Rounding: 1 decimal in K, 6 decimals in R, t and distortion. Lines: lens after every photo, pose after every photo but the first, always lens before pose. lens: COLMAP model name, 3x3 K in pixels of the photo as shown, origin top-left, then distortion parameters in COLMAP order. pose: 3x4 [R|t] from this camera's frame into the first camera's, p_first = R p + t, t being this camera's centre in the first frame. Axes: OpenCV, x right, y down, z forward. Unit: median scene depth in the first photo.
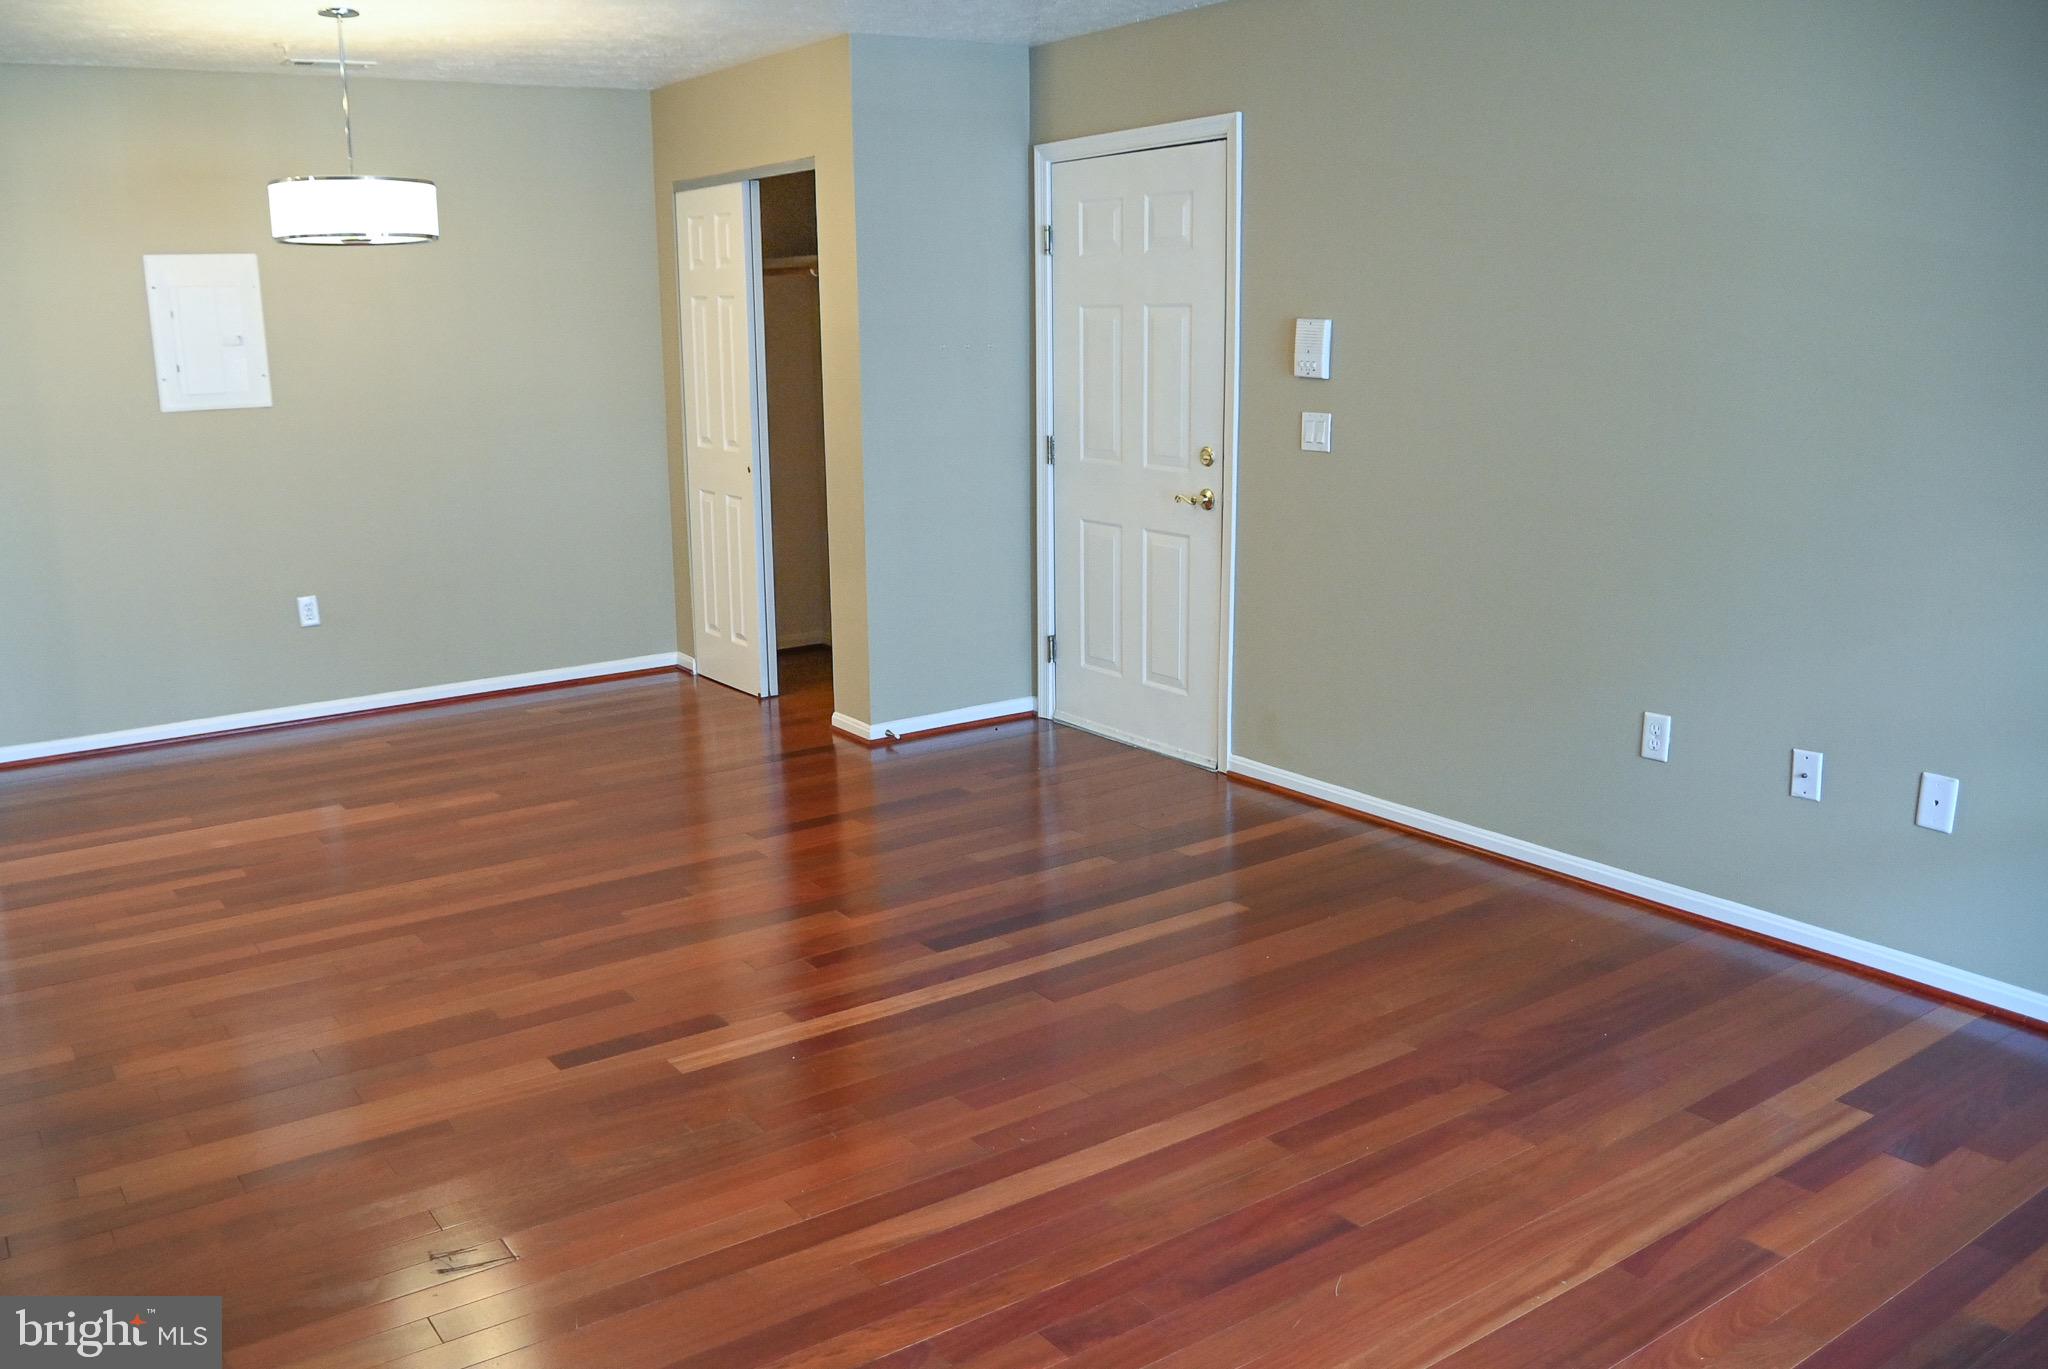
lens RADIAL K [[1617.3, 0, 1031.4], [0, 1617.3, 690.8], [0, 0, 1]] dist [-0.033711, -0.013308]
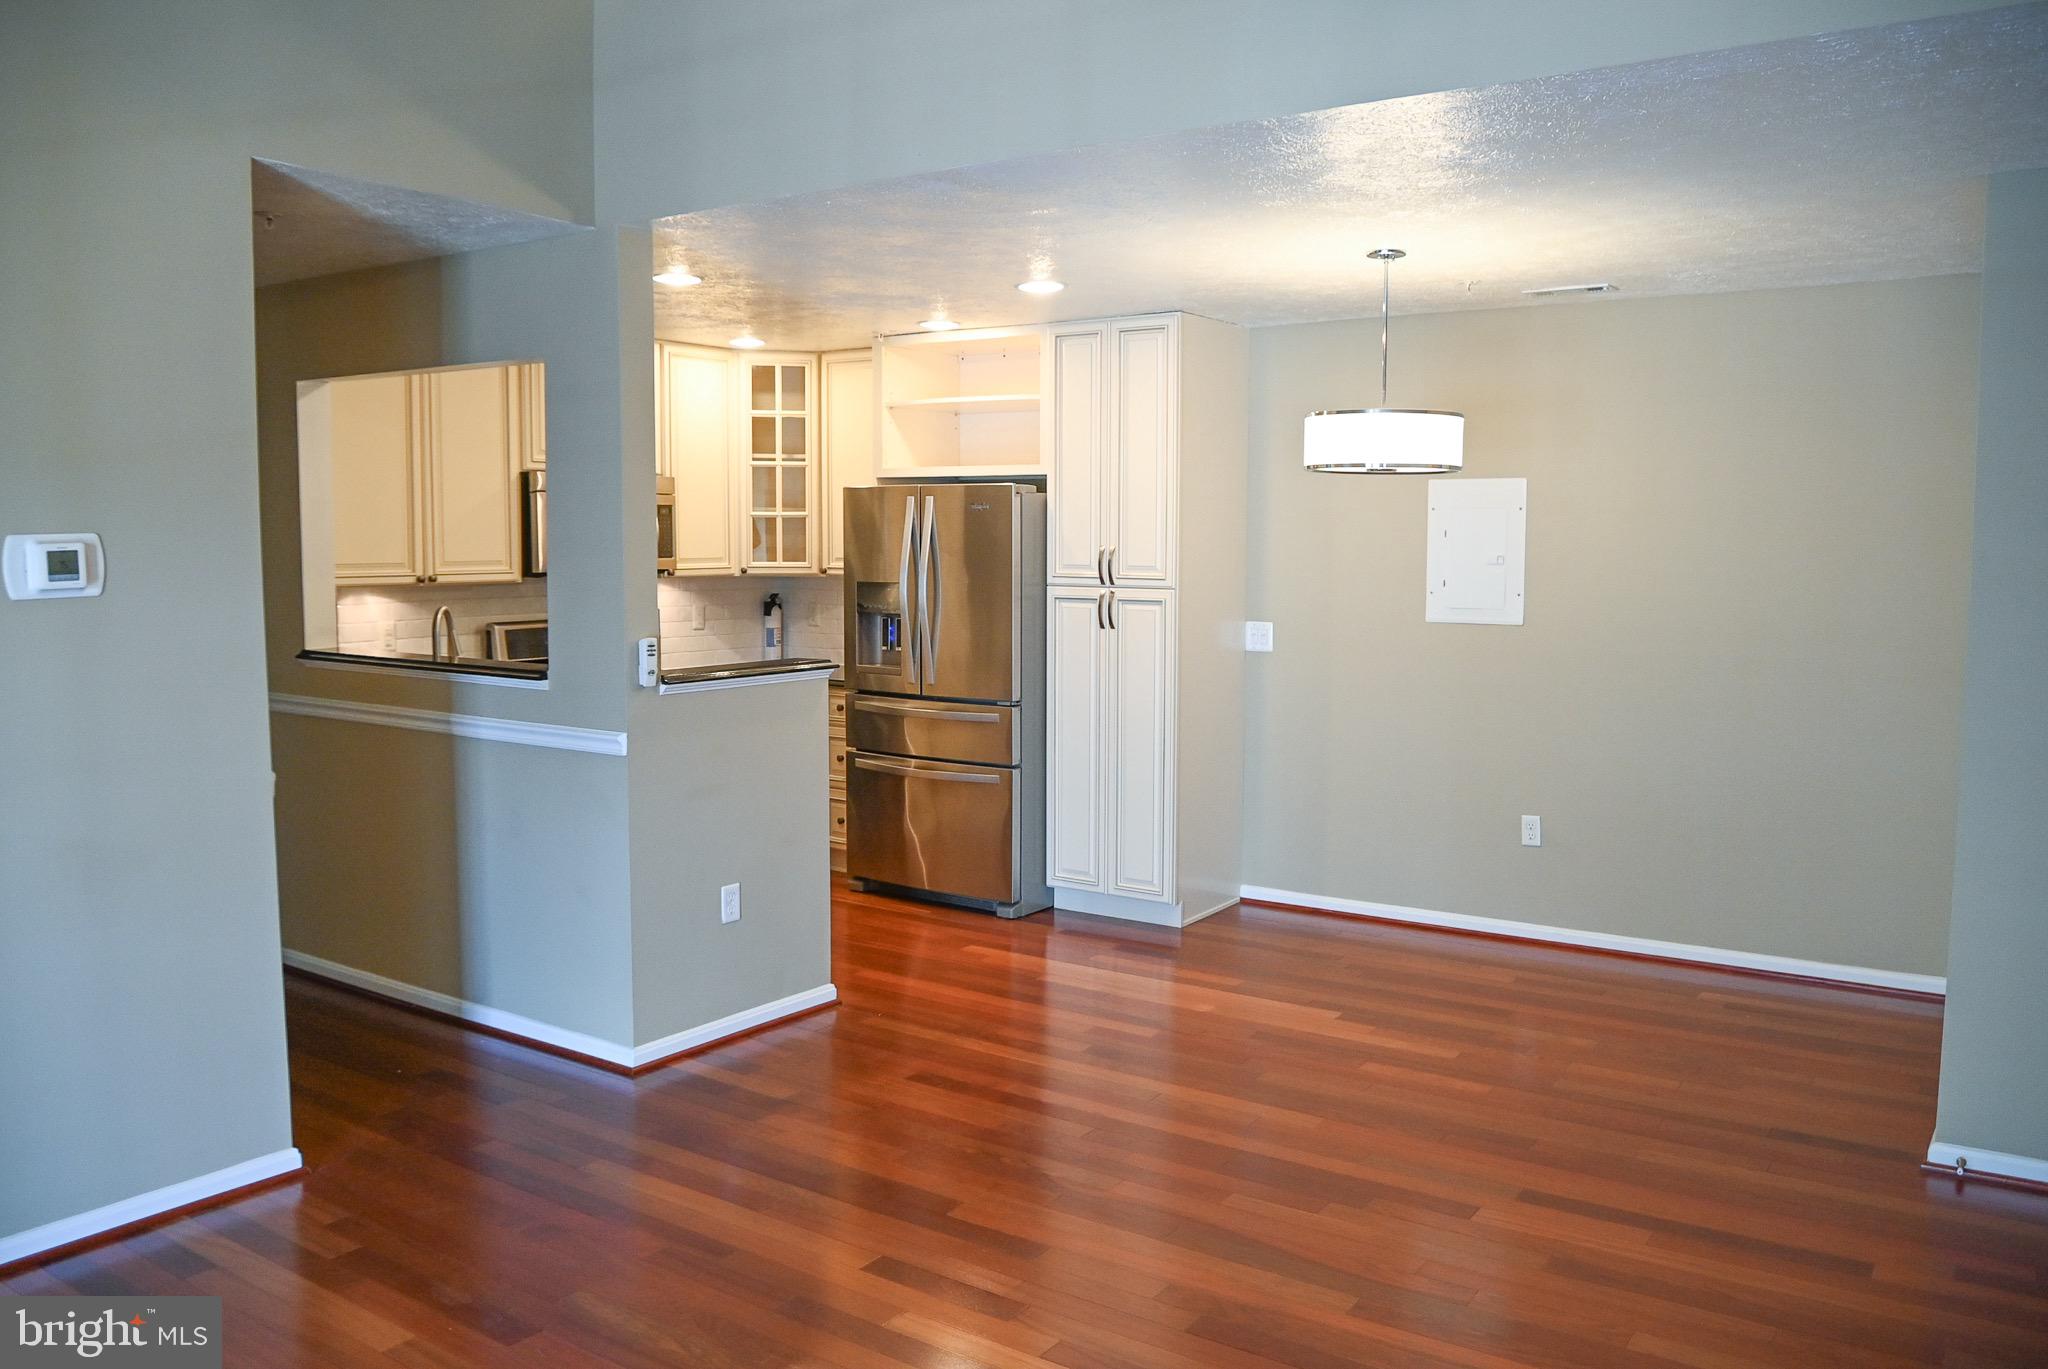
lens RADIAL K [[1617.3, 0, 1035.8], [0, 1617.3, 675.3], [0, 0, 1]] dist [-0.033711, -0.013308]
pose [[0.362781, 0.100038, -0.926489, 0.425795], [-0.222288, 0.974811, 0.018215, -0.113881], [0.904974, 0.199340, 0.375880, 0.406489]]
